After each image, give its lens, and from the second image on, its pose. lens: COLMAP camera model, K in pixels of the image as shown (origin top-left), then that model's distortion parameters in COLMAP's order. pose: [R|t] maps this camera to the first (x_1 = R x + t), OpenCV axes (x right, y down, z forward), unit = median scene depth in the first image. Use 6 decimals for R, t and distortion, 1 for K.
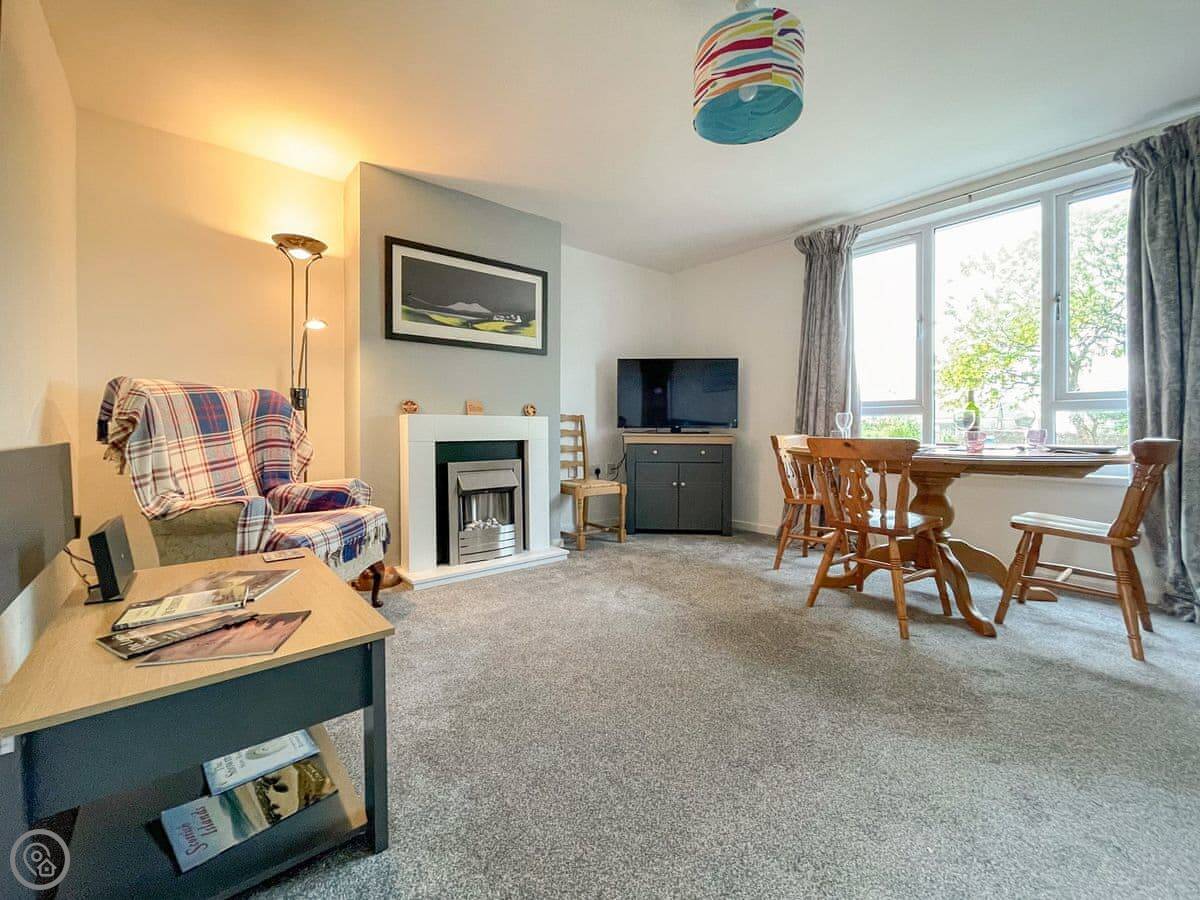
lens RADIAL K [[497.5, 0, 594.0], [0, 497.5, 433.0], [0, 0, 1]] dist [-0.001494, -0.000242]
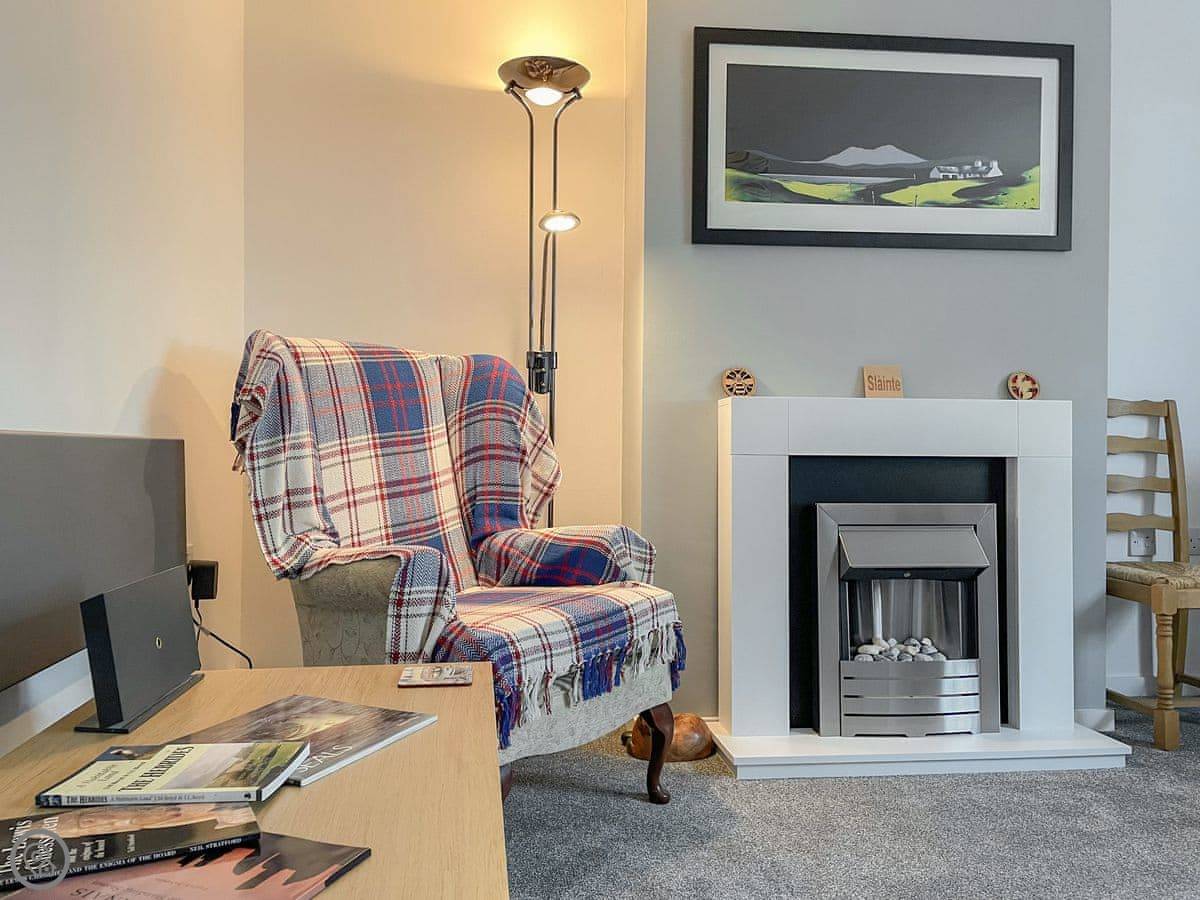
lens RADIAL K [[904.3, 0, 600.0], [0, 904.3, 450.0], [0, 0, 1]] dist [0.100983, -0.126490]
pose [[0.842938, 0.005300, -0.537985, -0.016189], [-0.011991, 0.999888, -0.008939, 0.022351], [0.537878, 0.013986, 0.842907, 0.207059]]
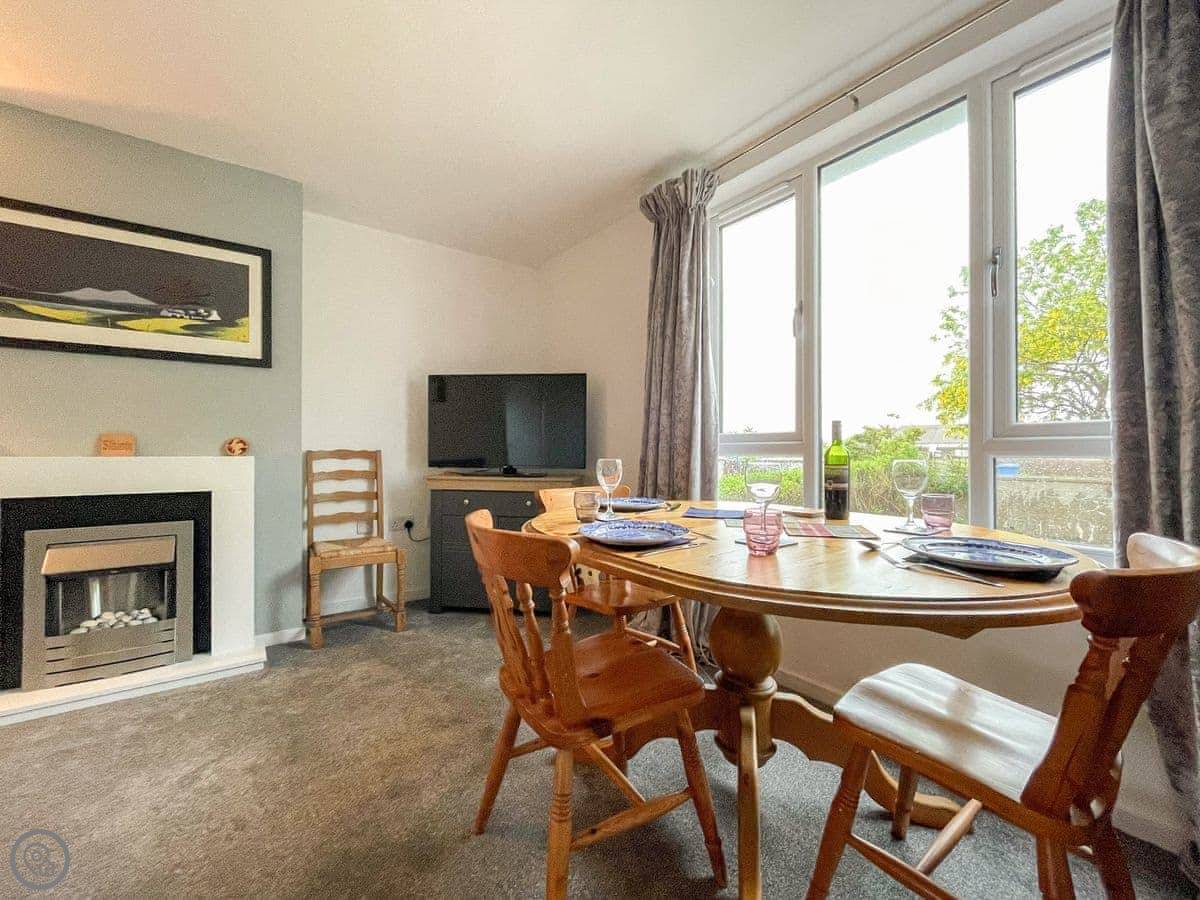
lens RADIAL K [[489.2, 0, 600.0], [0, 489.2, 450.0], [0, 0, 1]] dist [-0.001024, -0.000181]
pose [[0.998883, 0.003925, -0.047097, 0.506891], [-0.004512, 0.999913, -0.012361, -0.042949], [0.047045, 0.012559, 0.998814, 0.420715]]
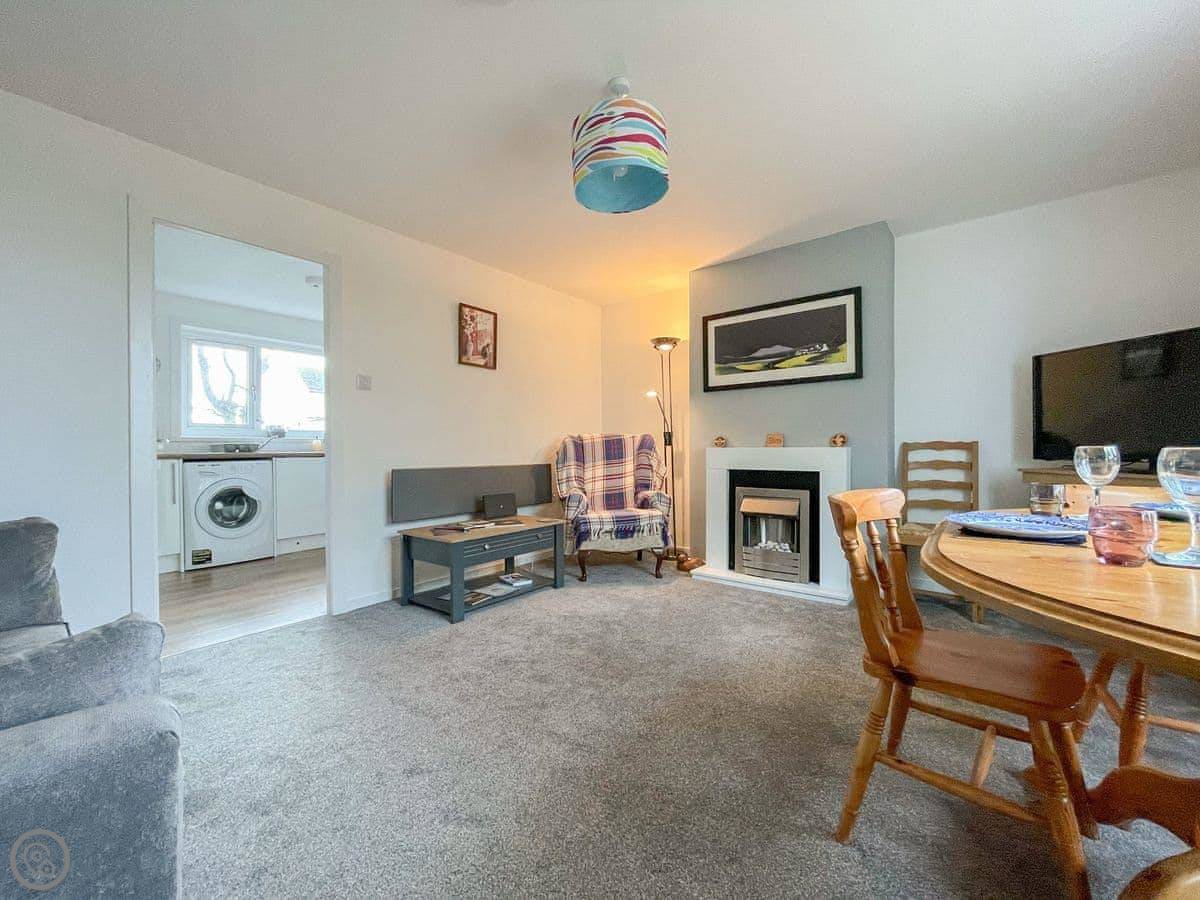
lens RADIAL K [[489.2, 0, 600.0], [0, 489.2, 450.0], [0, 0, 1]] dist [-0.001024, -0.000181]
pose [[0.217001, 0.004942, -0.976159, 0.837449], [-0.003254, 0.999985, 0.004339, -0.036771], [0.976166, 0.002234, 0.217013, 0.438249]]
